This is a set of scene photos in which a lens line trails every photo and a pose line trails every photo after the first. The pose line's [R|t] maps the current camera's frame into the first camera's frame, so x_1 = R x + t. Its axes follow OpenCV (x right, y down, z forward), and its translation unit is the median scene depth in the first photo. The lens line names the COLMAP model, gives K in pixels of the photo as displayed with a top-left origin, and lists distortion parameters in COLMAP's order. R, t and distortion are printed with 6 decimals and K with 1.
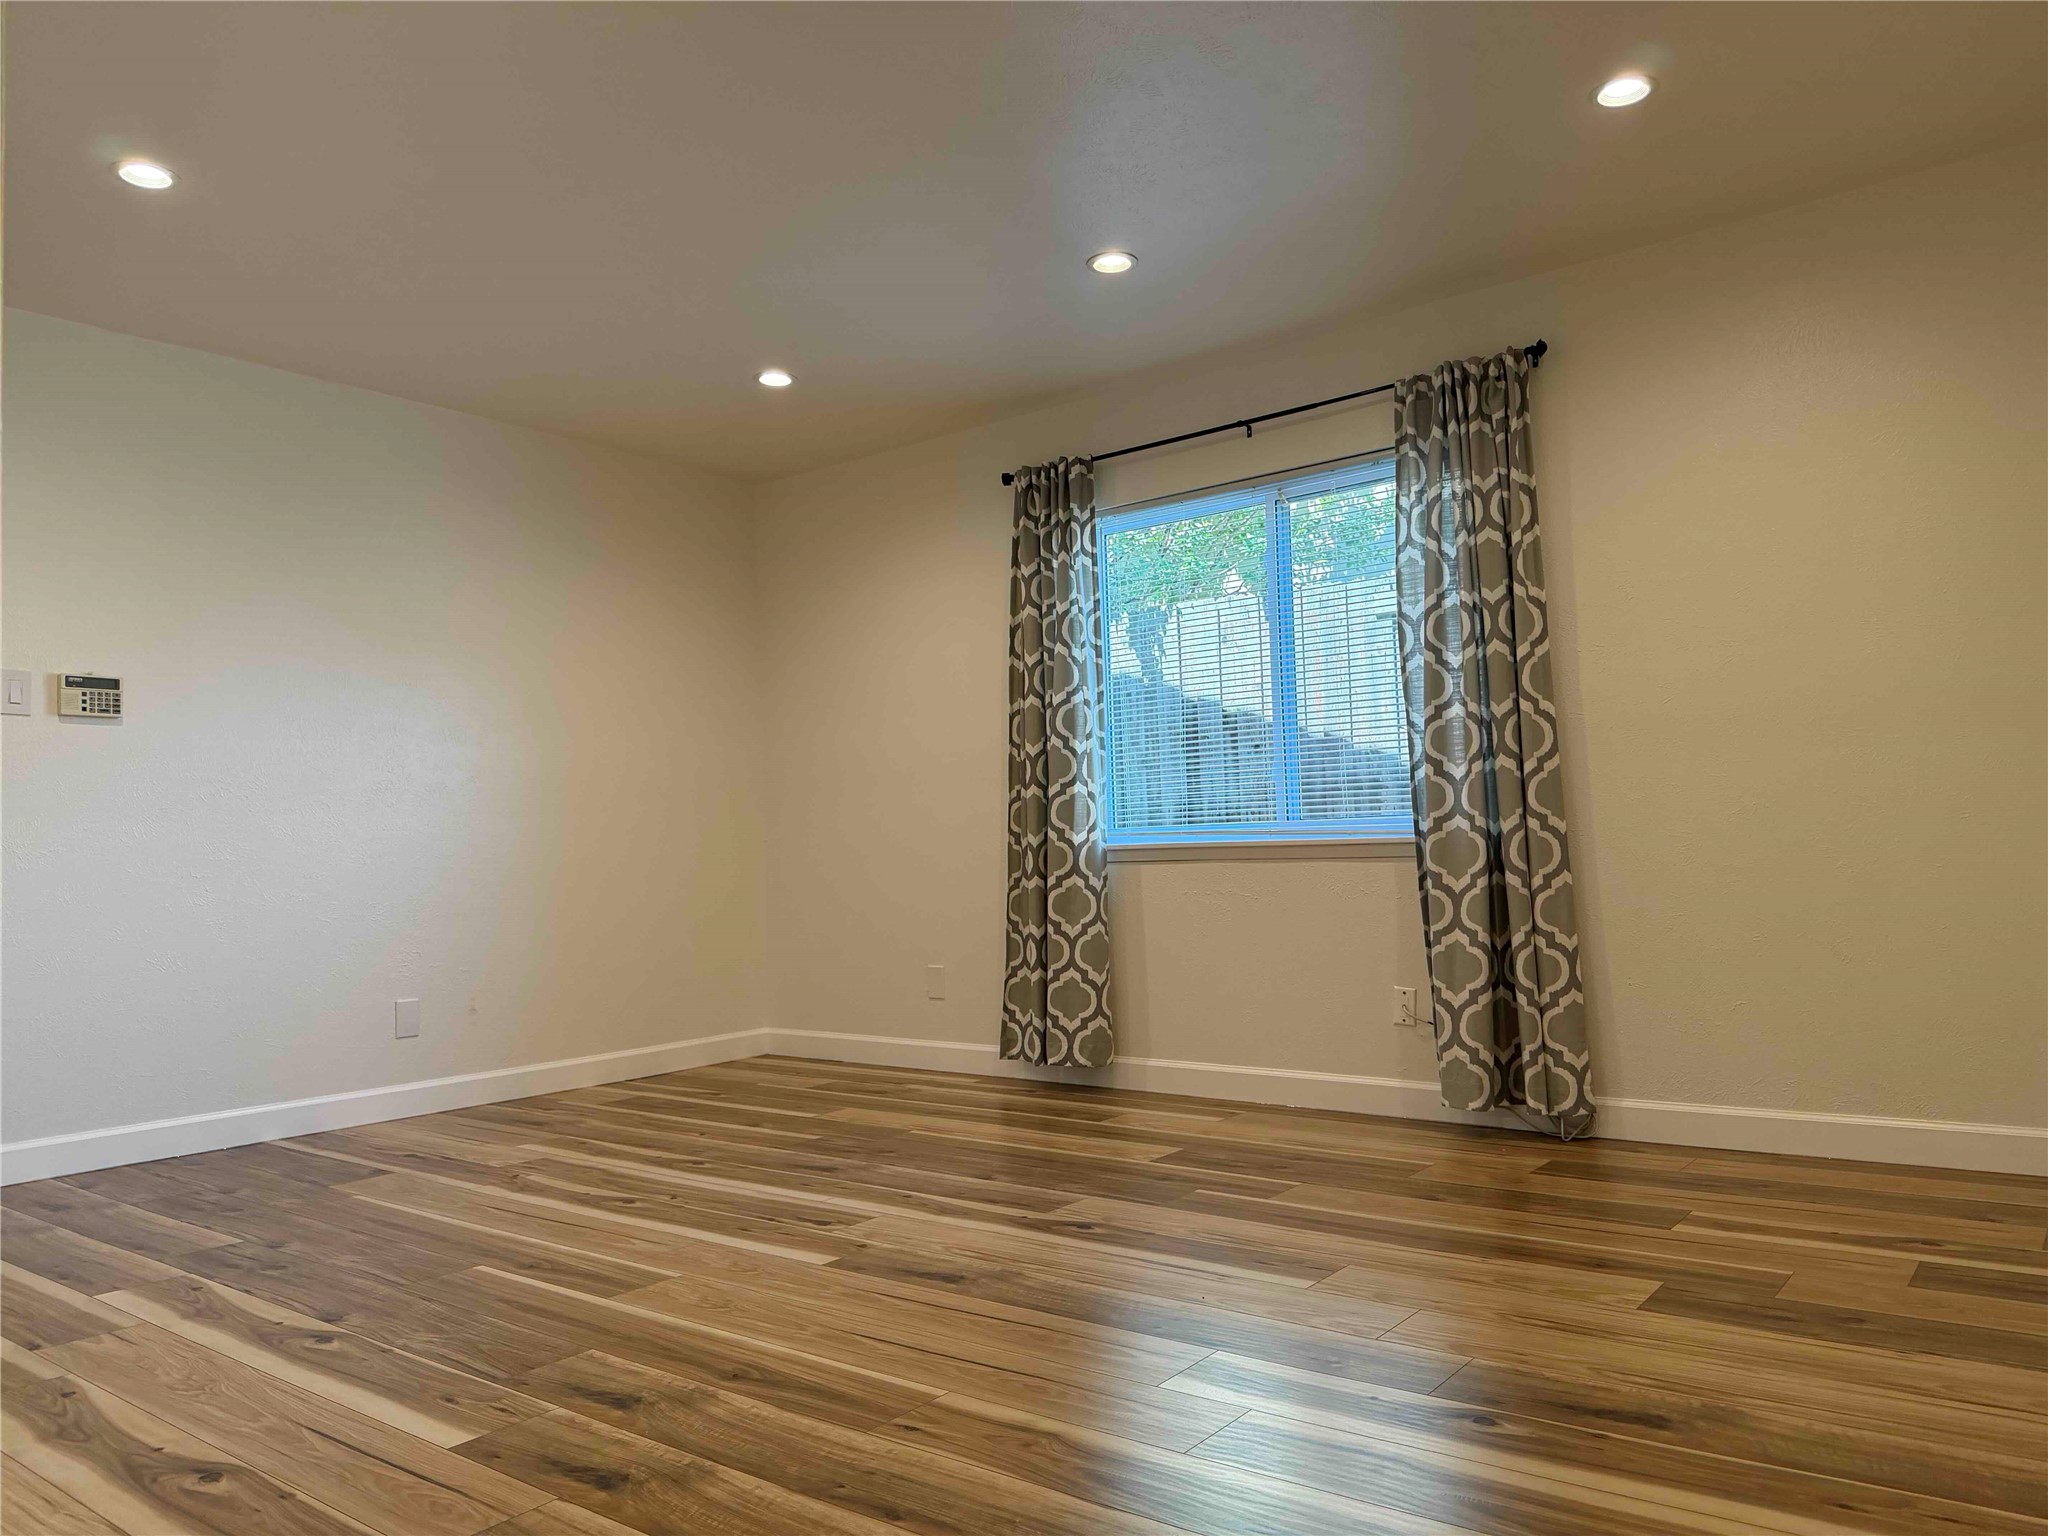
lens RADIAL K [[1409.8, 0, 1024.0], [0, 1409.8, 768.0], [0, 0, 1]] dist [0.104341, -0.186542]
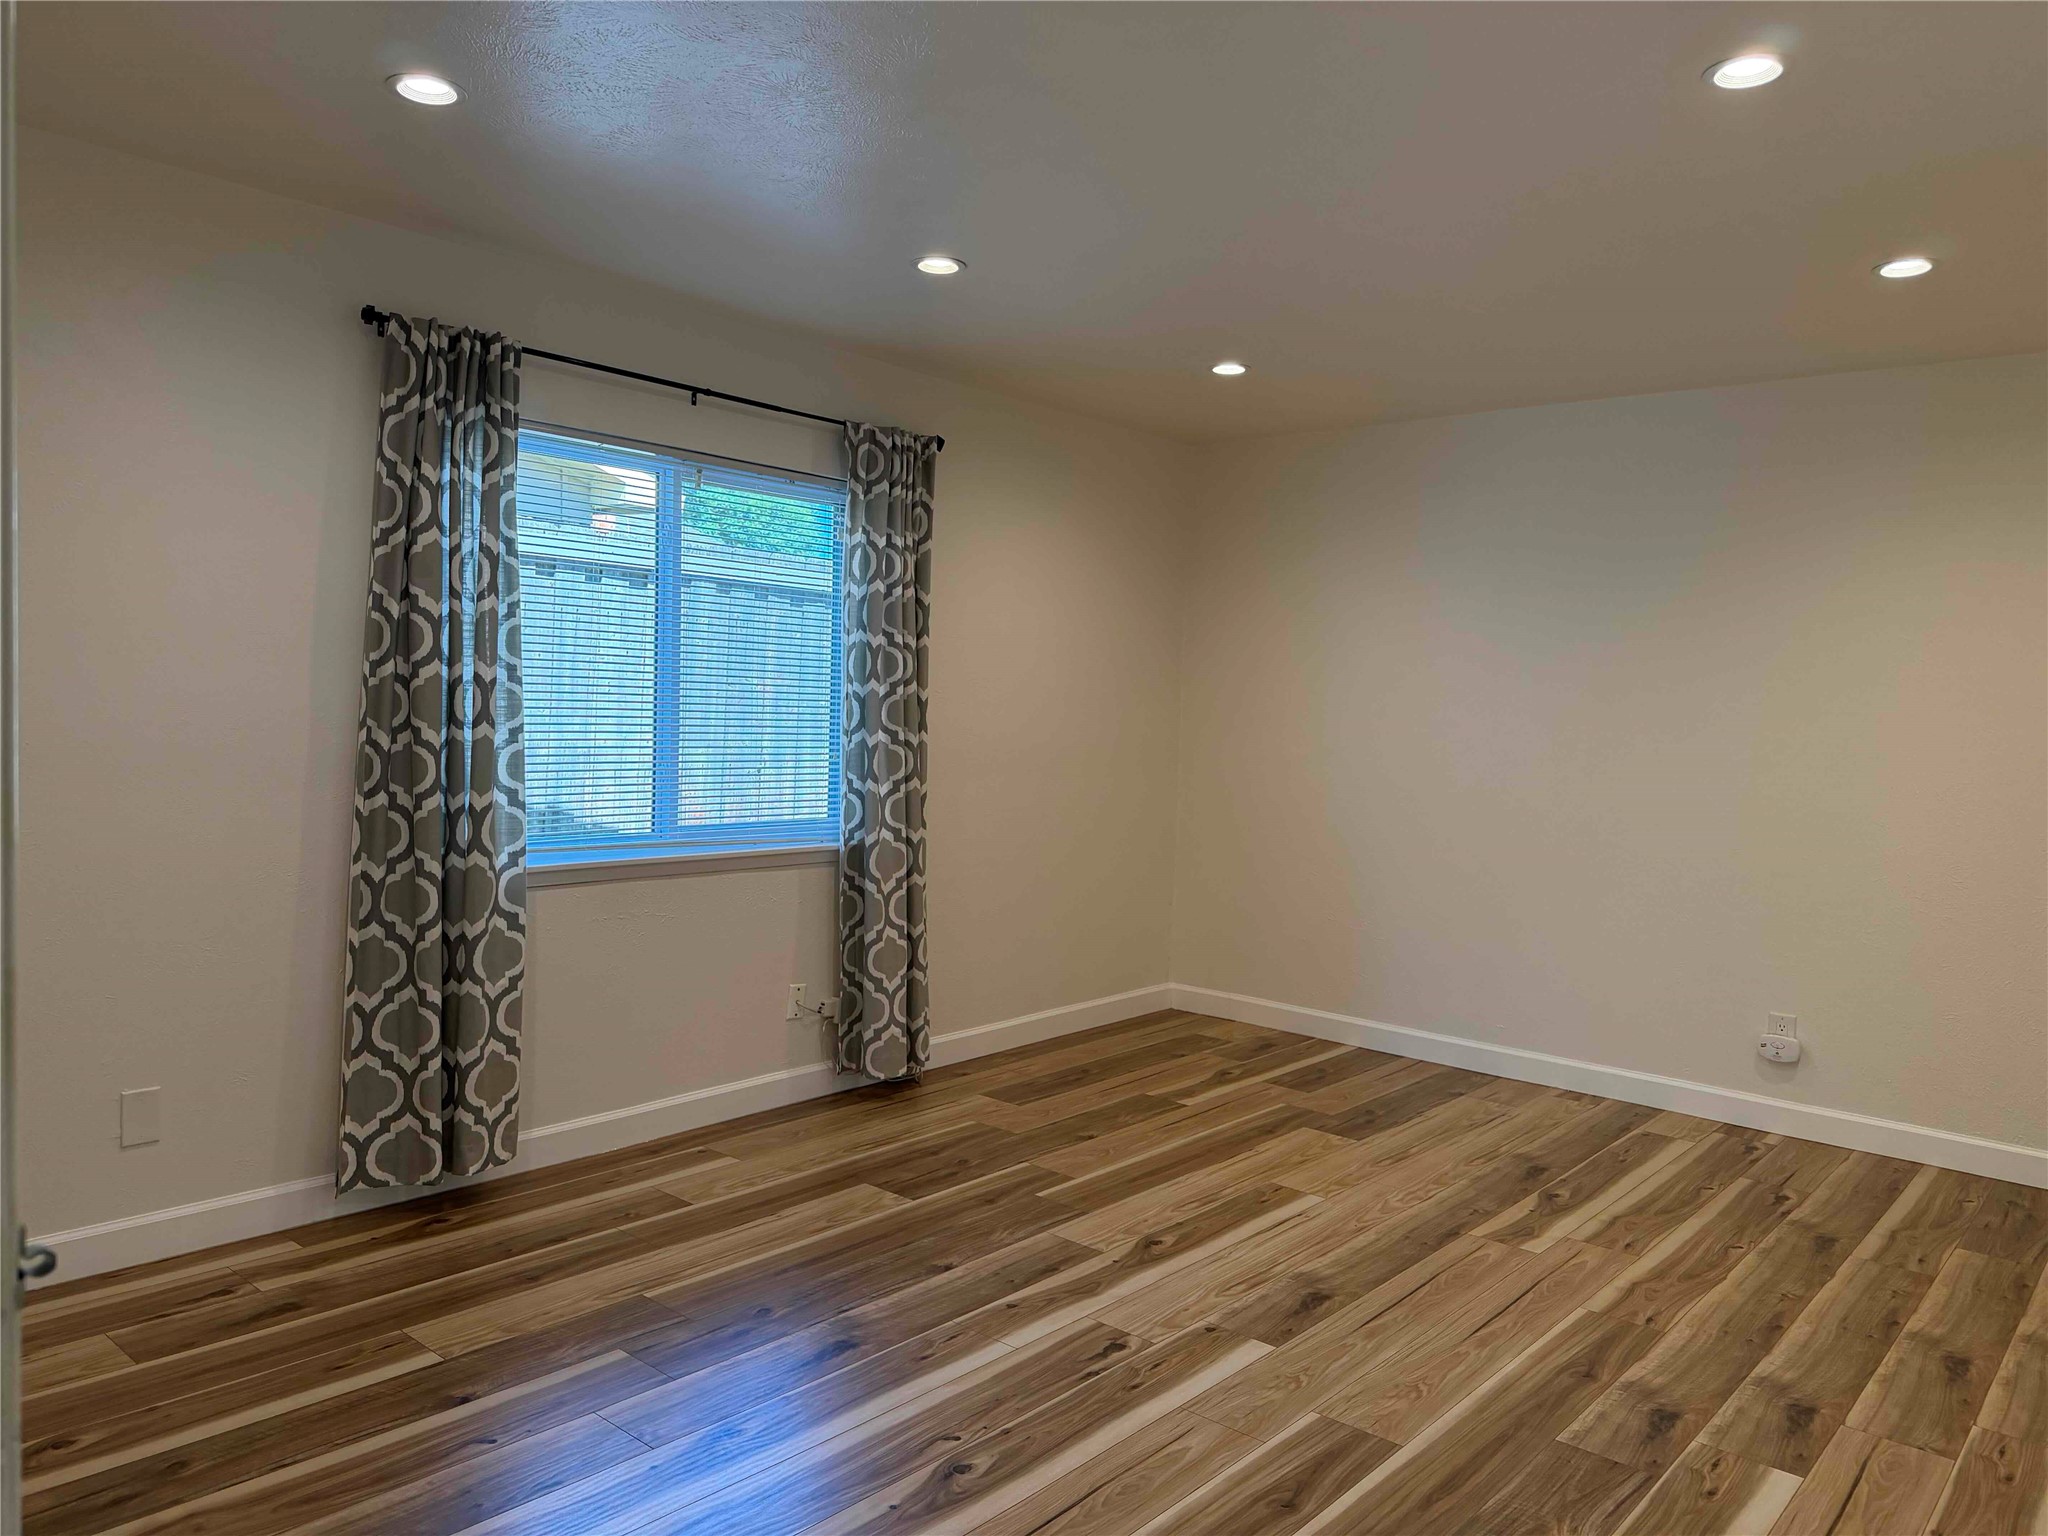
lens RADIAL K [[1387.1, 0, 1074.3], [0, 1387.1, 763.1], [0, 0, 1]] dist [0.052071, -0.065190]
pose [[0.070147, -0.008482, 0.997501, -1.187975], [-0.088713, 0.995949, 0.014708, -0.072911], [-0.993584, -0.089523, 0.069110, 1.150200]]
